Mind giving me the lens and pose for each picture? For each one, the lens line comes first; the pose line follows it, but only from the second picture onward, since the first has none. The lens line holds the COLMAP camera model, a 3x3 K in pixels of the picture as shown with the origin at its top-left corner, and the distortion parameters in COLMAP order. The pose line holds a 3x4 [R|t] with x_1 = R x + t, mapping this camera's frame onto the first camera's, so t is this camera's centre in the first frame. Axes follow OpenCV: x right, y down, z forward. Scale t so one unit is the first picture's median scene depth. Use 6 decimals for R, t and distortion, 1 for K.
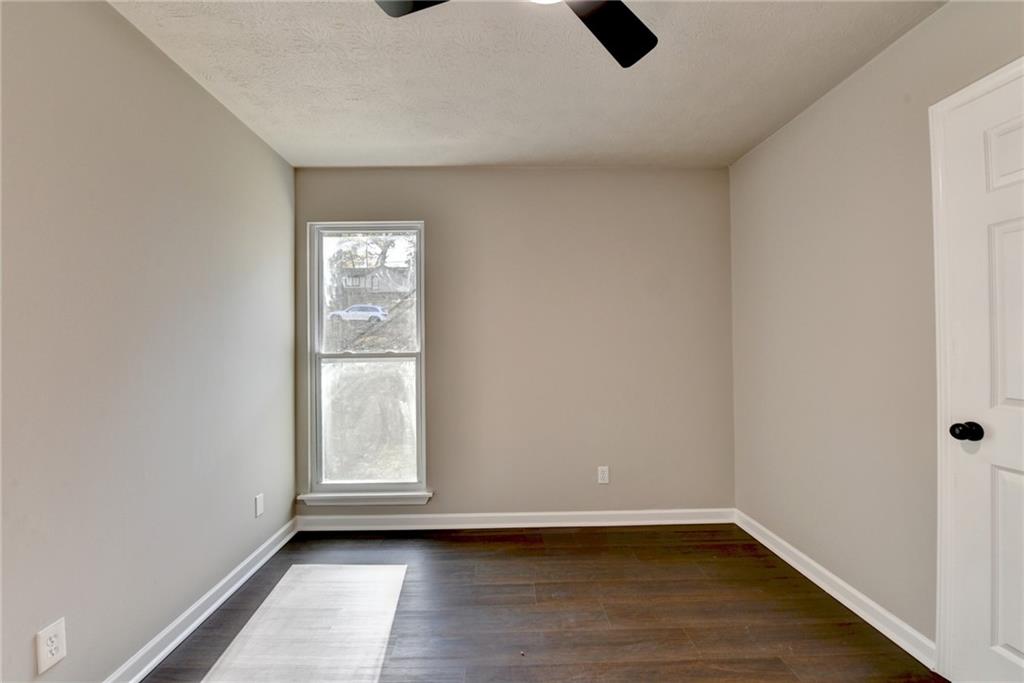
lens RADIAL K [[430.2, 0, 509.0], [0, 430.2, 342.8], [0, 0, 1]] dist [-0.000382, -0.006600]
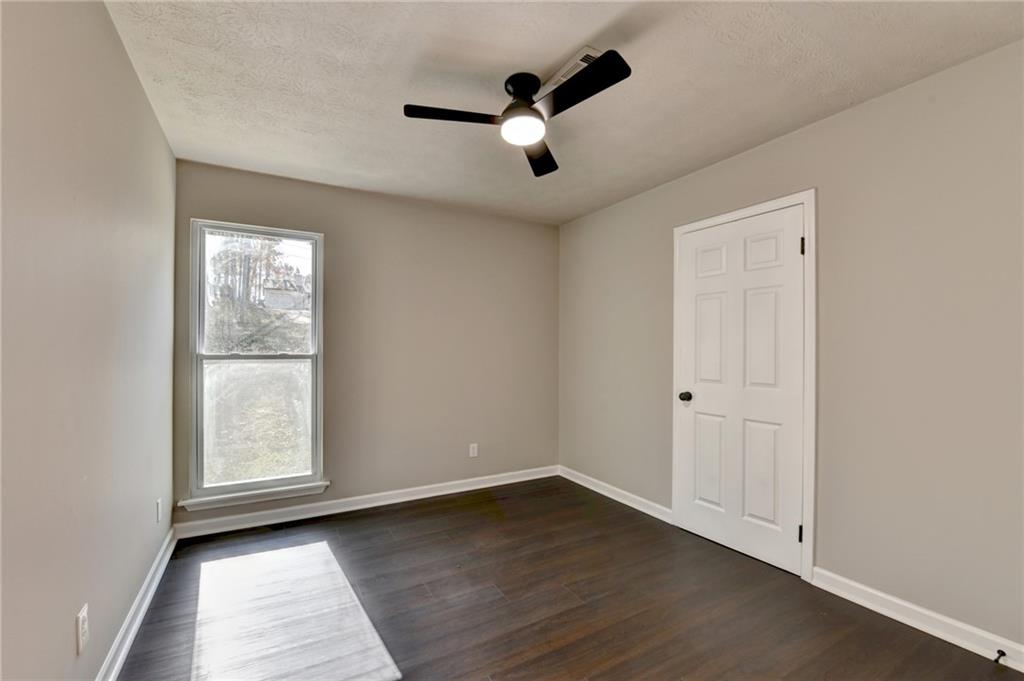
lens RADIAL K [[440.1, 0, 509.6], [0, 440.1, 351.5], [0, 0, 1]] dist [-0.002007, -0.000353]
pose [[0.883895, 0.013012, 0.467505, -0.293115], [-0.017915, 0.999821, 0.006043, -0.000344], [-0.467343, -0.013717, 0.883970, -0.205652]]
